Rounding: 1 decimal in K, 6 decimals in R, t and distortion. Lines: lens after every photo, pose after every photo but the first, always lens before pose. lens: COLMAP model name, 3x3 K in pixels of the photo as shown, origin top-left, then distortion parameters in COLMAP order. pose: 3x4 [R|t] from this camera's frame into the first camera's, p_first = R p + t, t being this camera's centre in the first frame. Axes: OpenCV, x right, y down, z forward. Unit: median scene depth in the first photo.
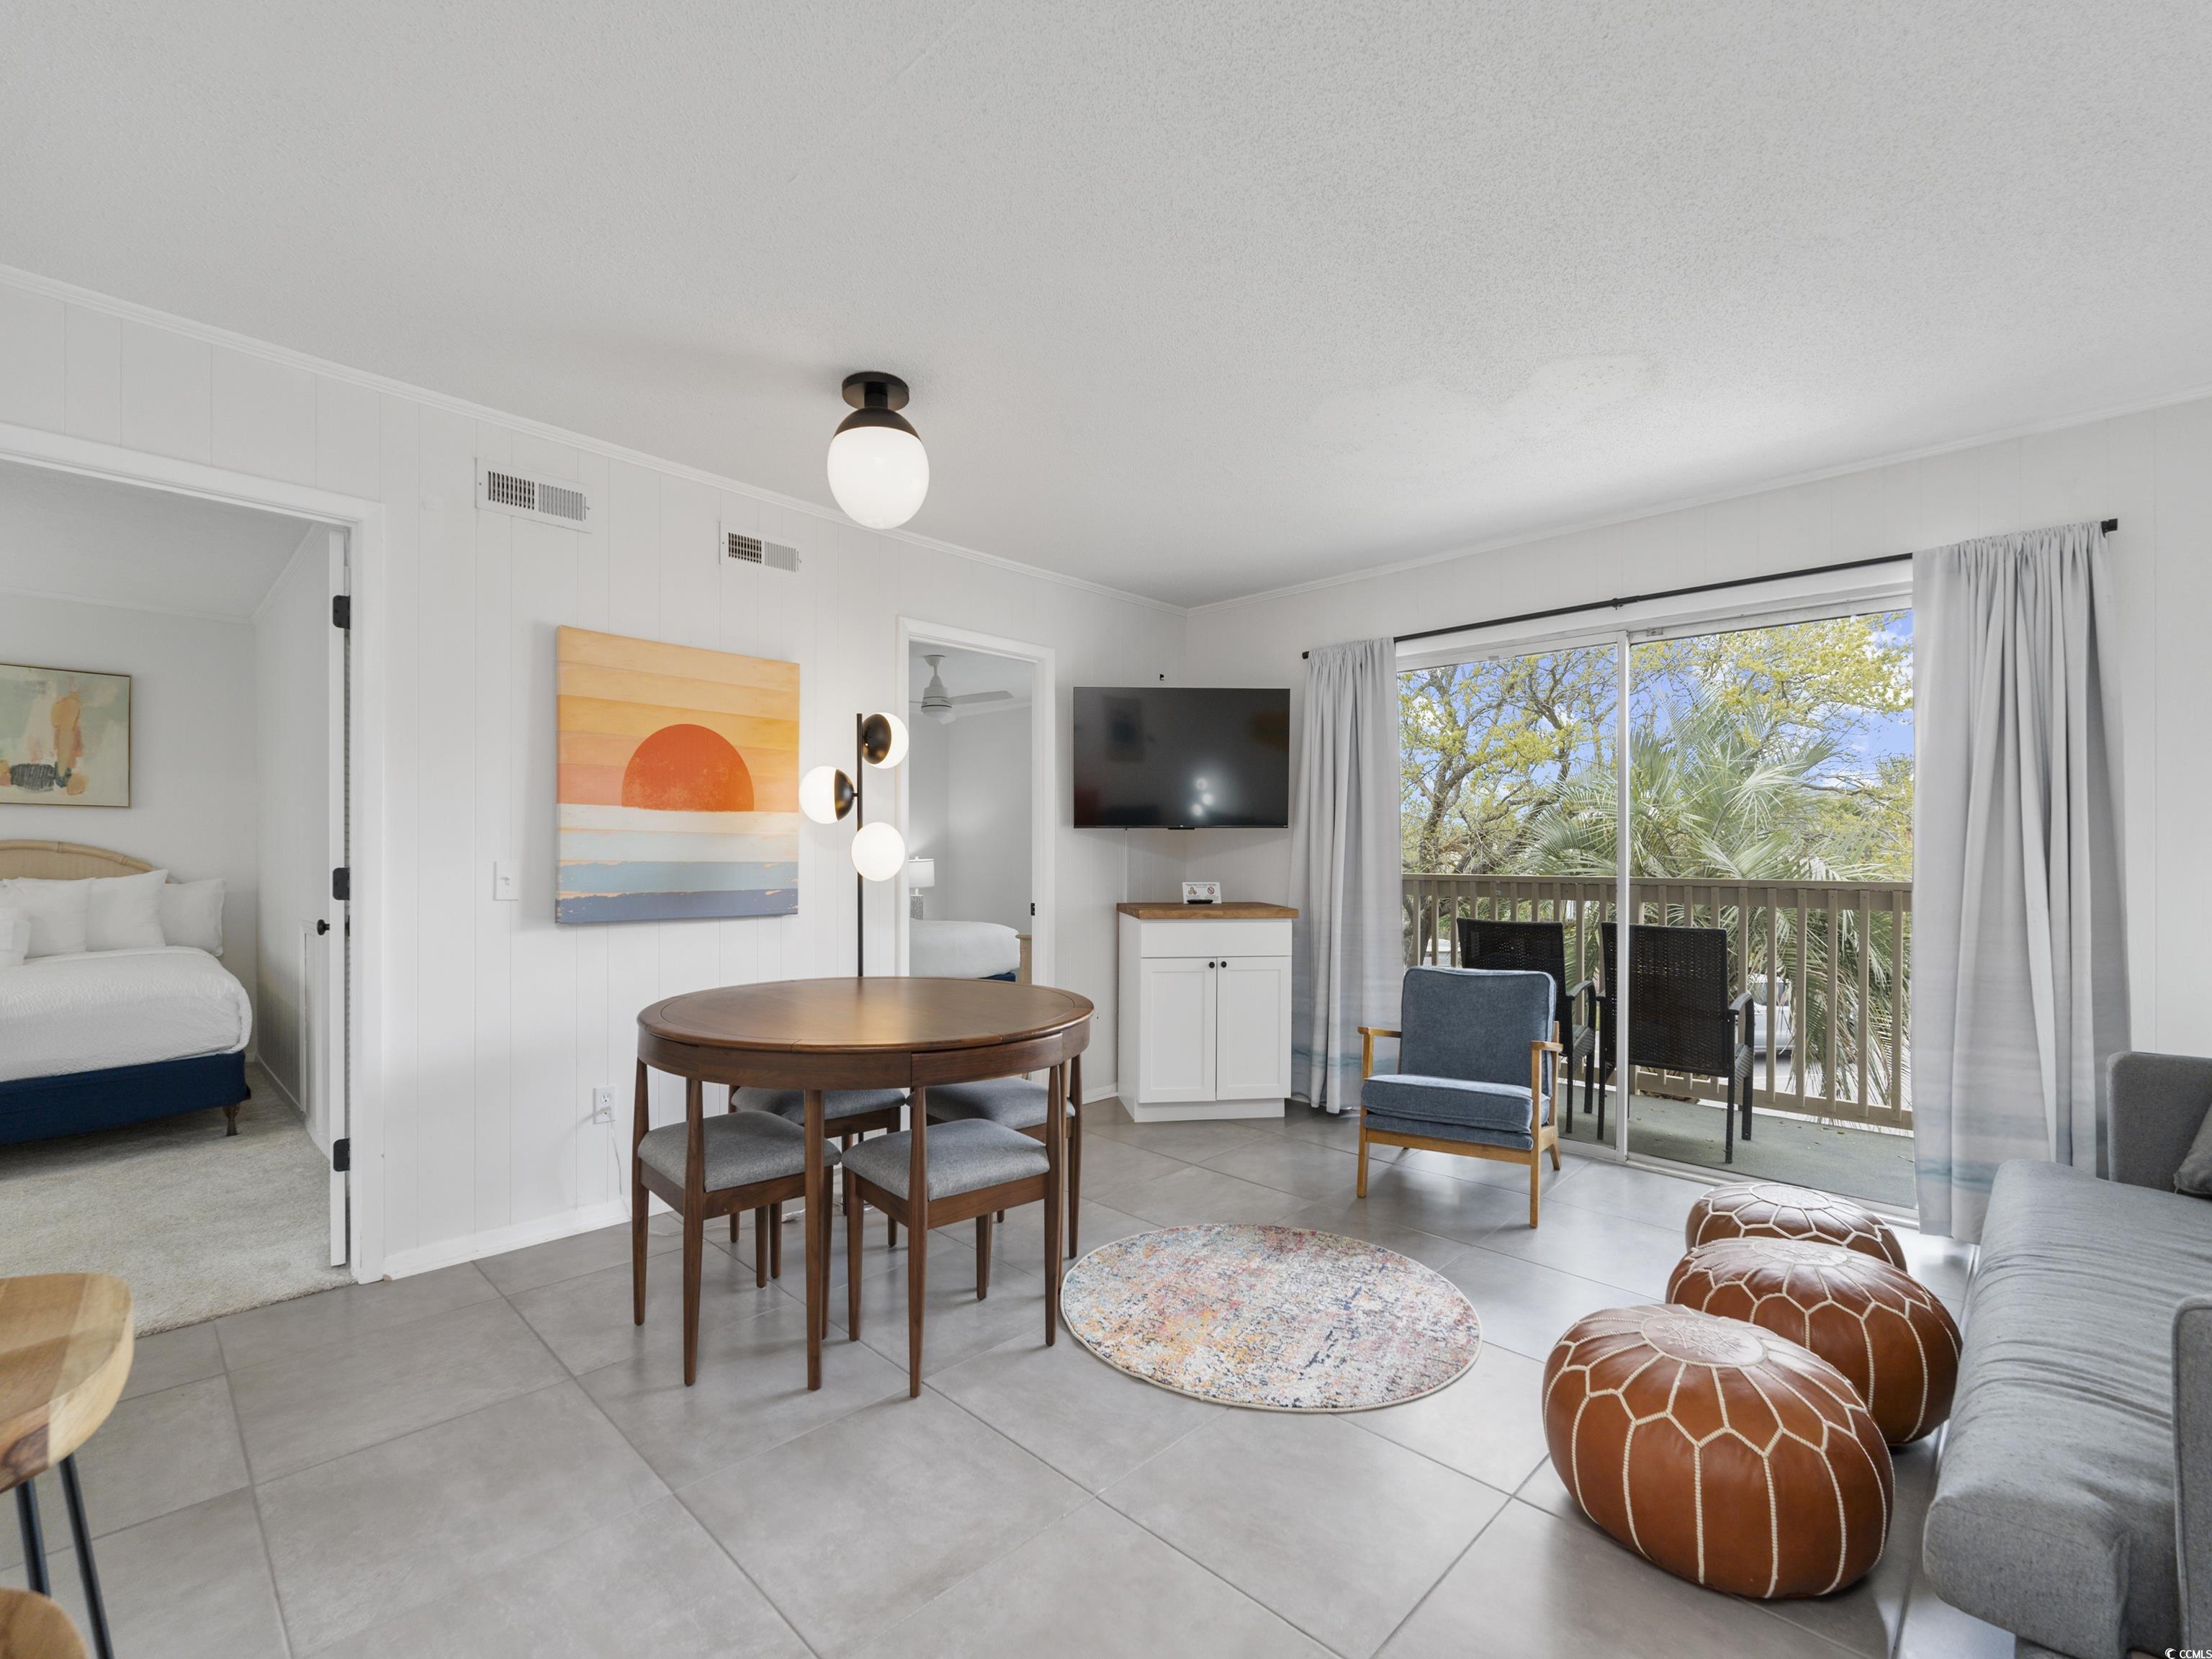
lens RADIAL K [[988.9, 0, 1117.3], [0, 988.9, 853.3], [0, 0, 1]] dist [-0.002327, -0.001967]
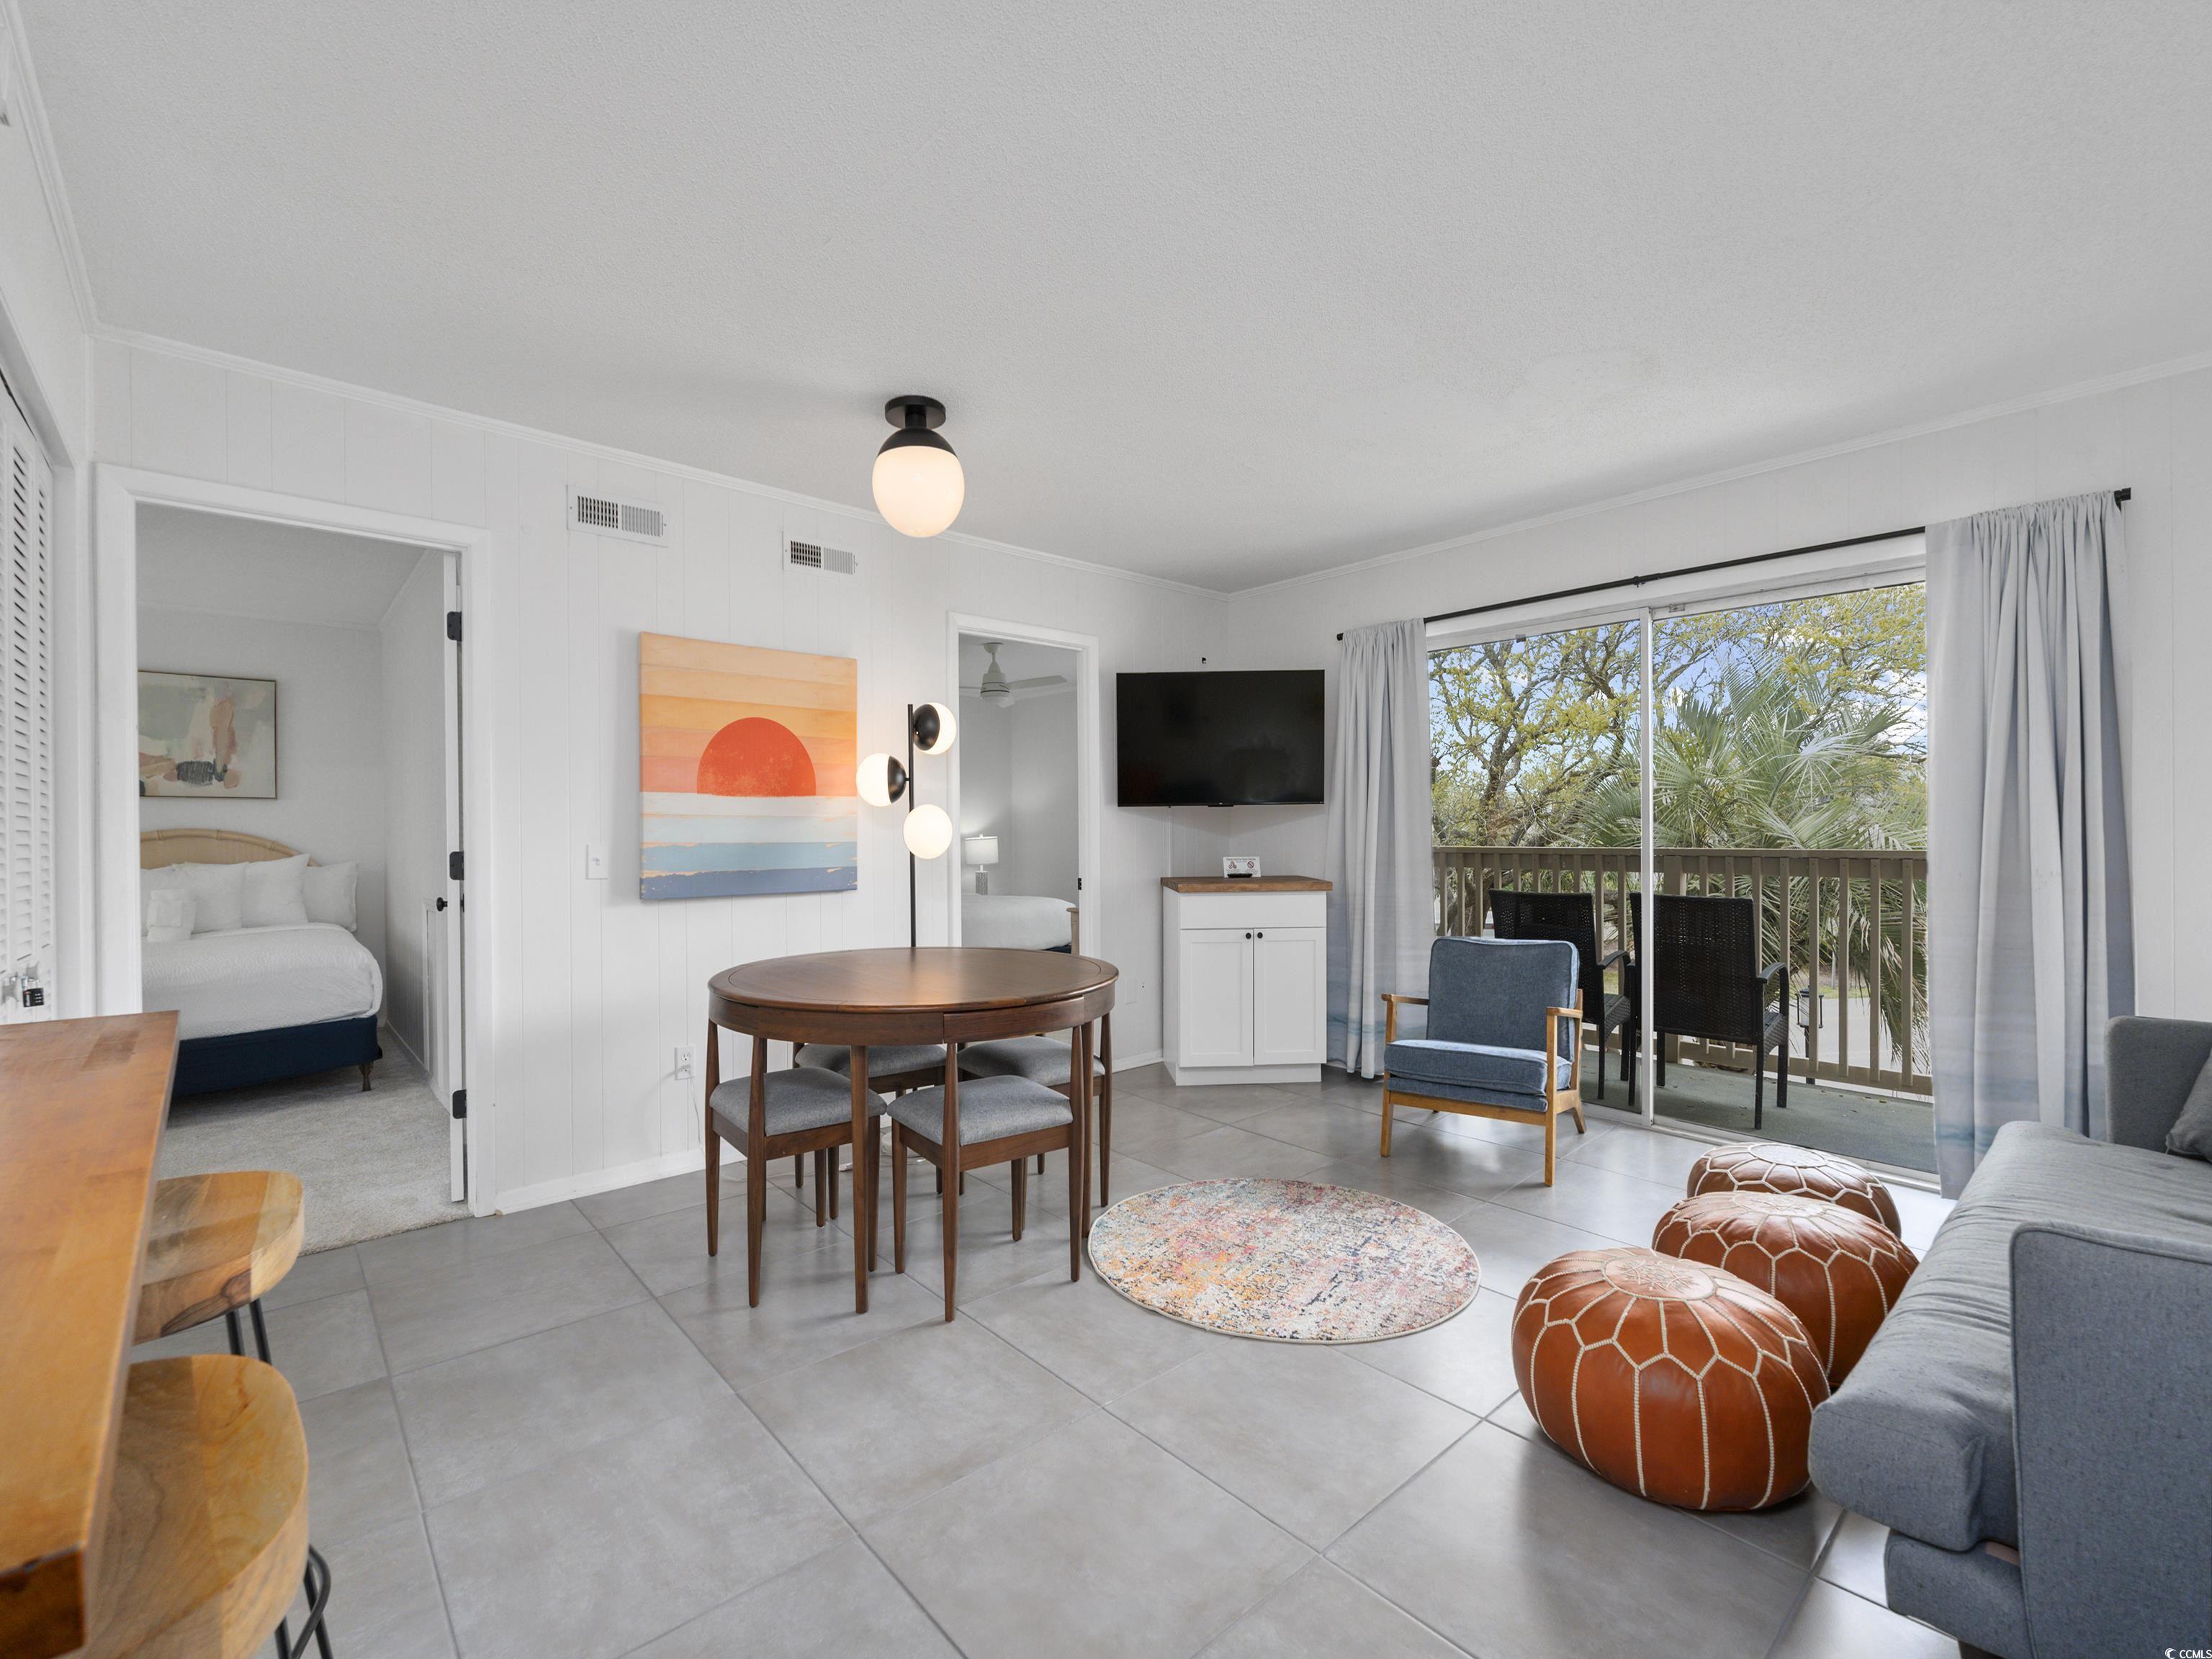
lens RADIAL K [[988.9, 0, 1125.4], [0, 988.9, 827.6], [0, 0, 1]] dist [-0.002327, -0.001967]
pose [[0.997354, -0.011217, -0.071832, 0.056412], [0.011154, 0.999937, -0.001275, -0.002450], [0.071842, 0.000471, 0.997416, -0.070112]]
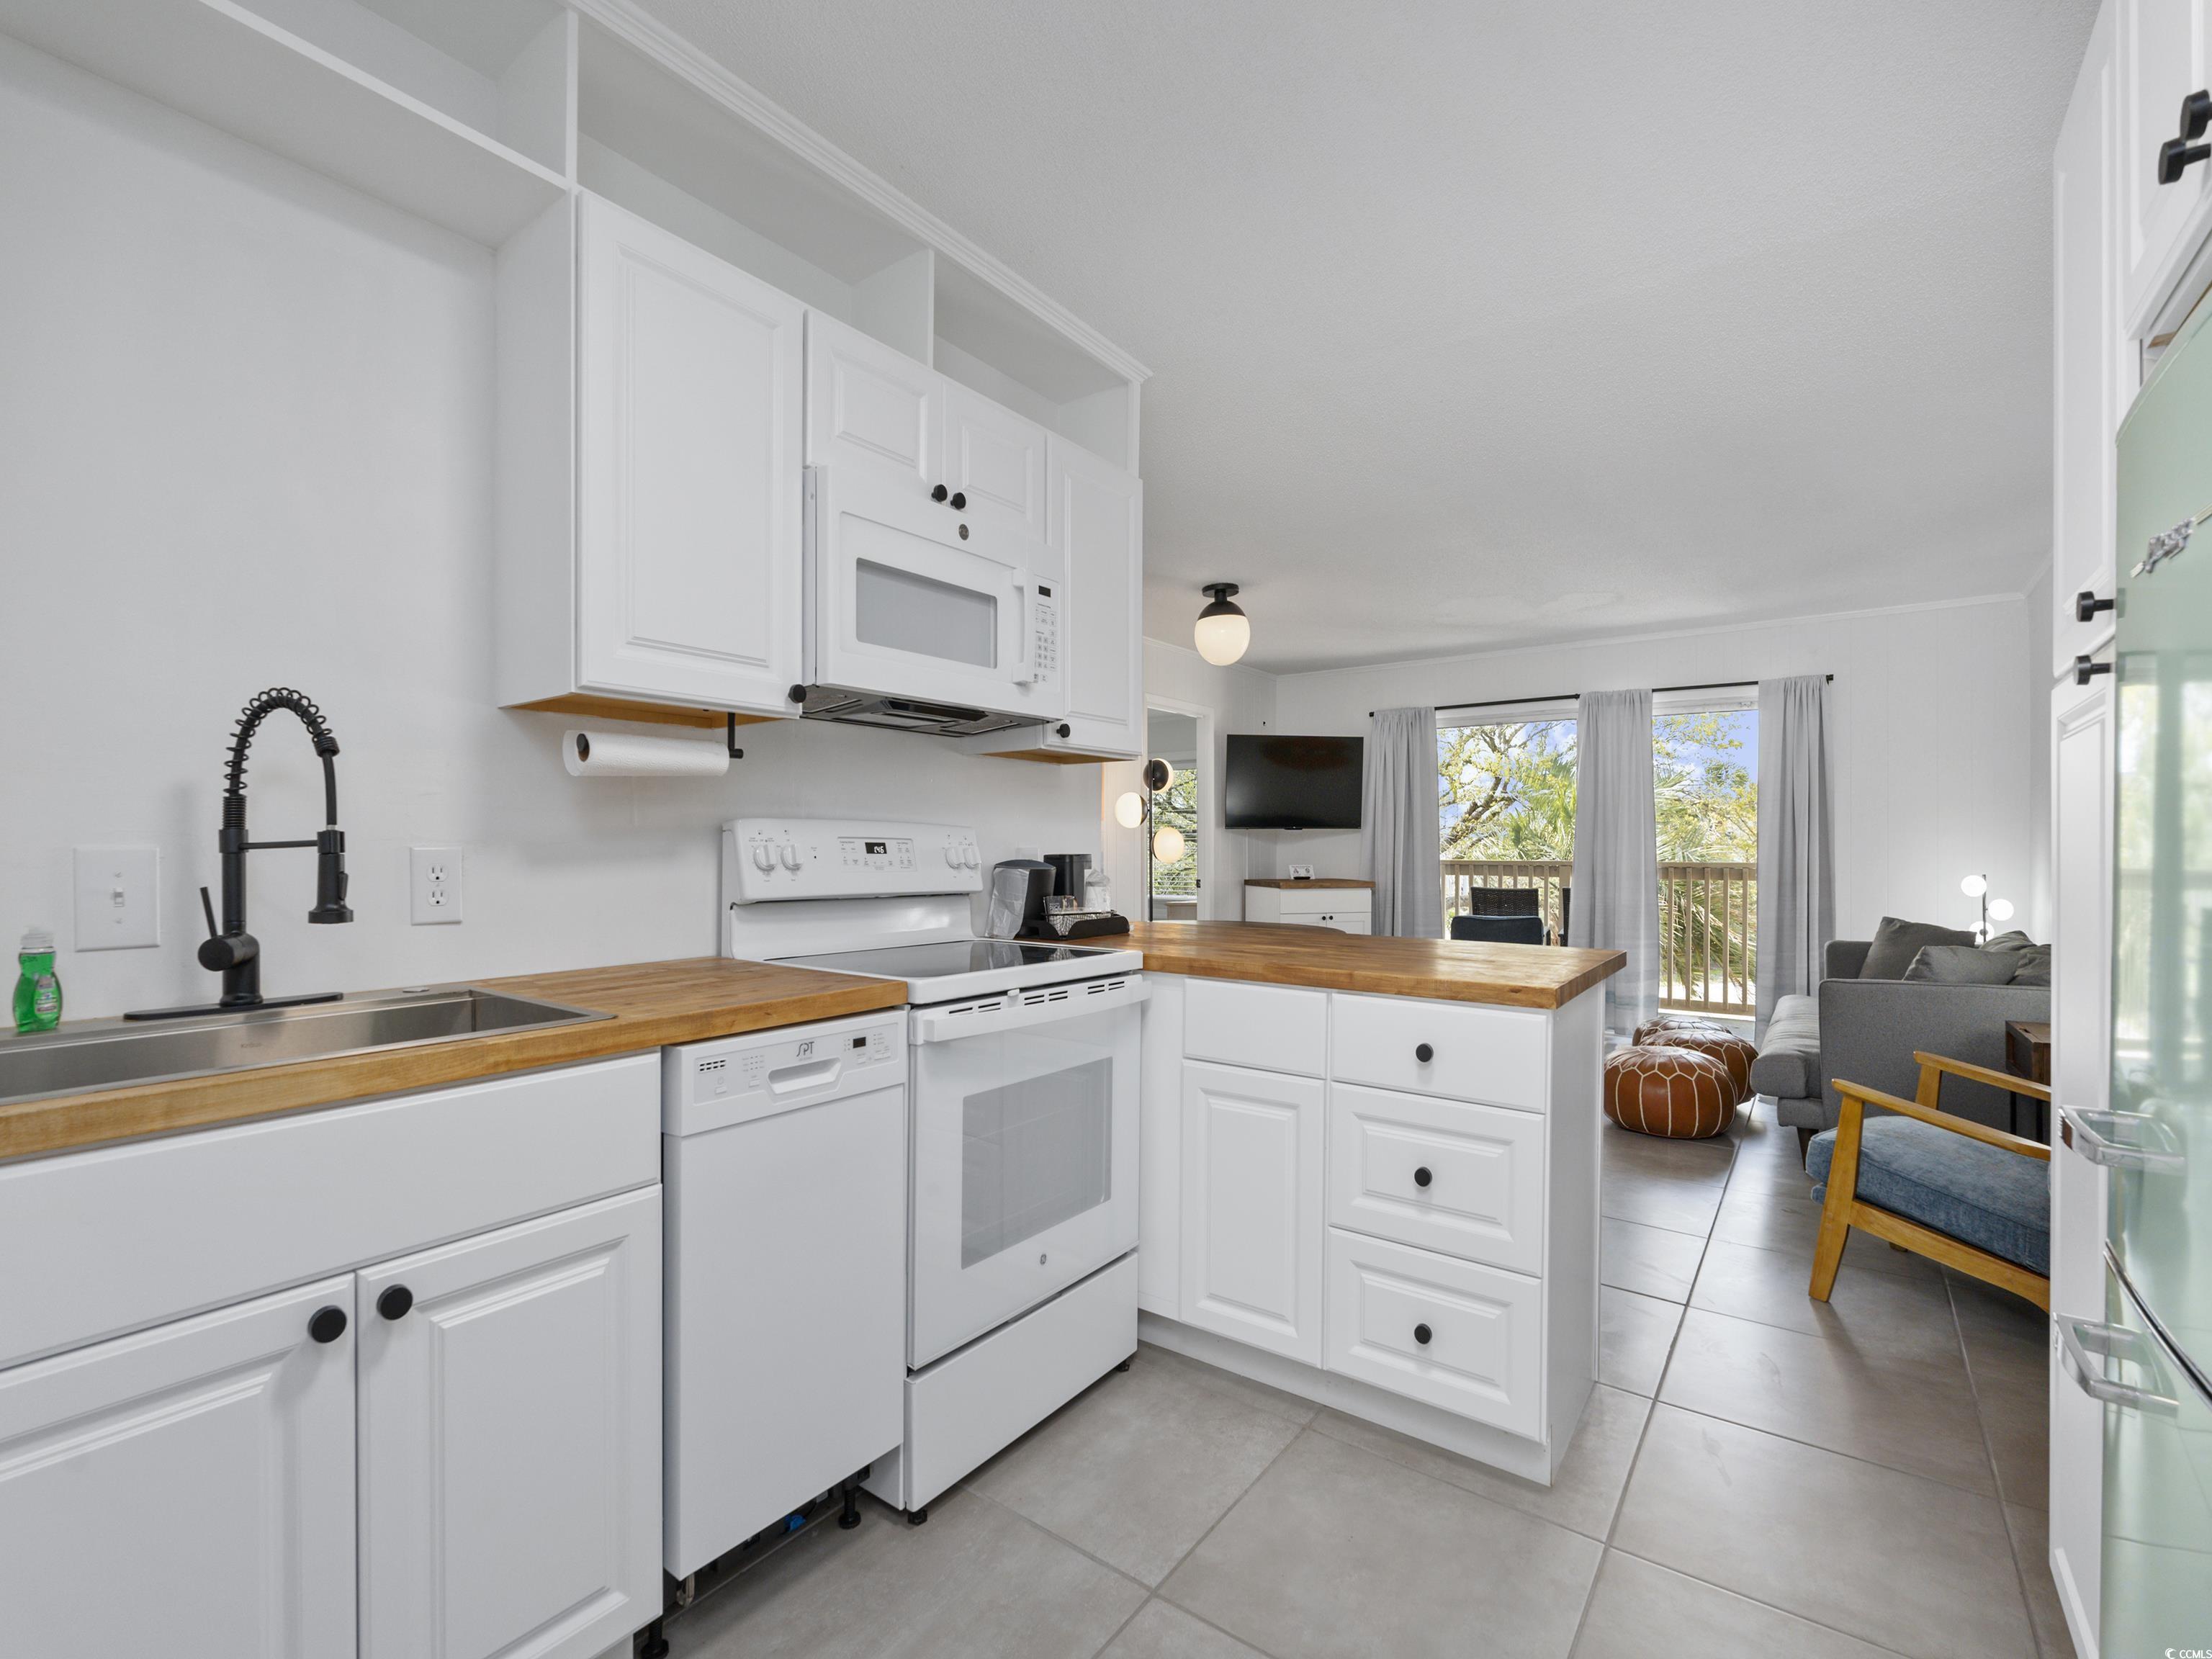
lens RADIAL K [[988.9, 0, 1121.5], [0, 988.9, 852.8], [0, 0, 1]] dist [-0.002327, -0.001967]
pose [[0.991169, -0.001175, 0.132599, -0.576098], [-0.000117, 0.999953, 0.009738, -0.004720], [-0.132604, -0.009668, 0.991122, -0.671057]]
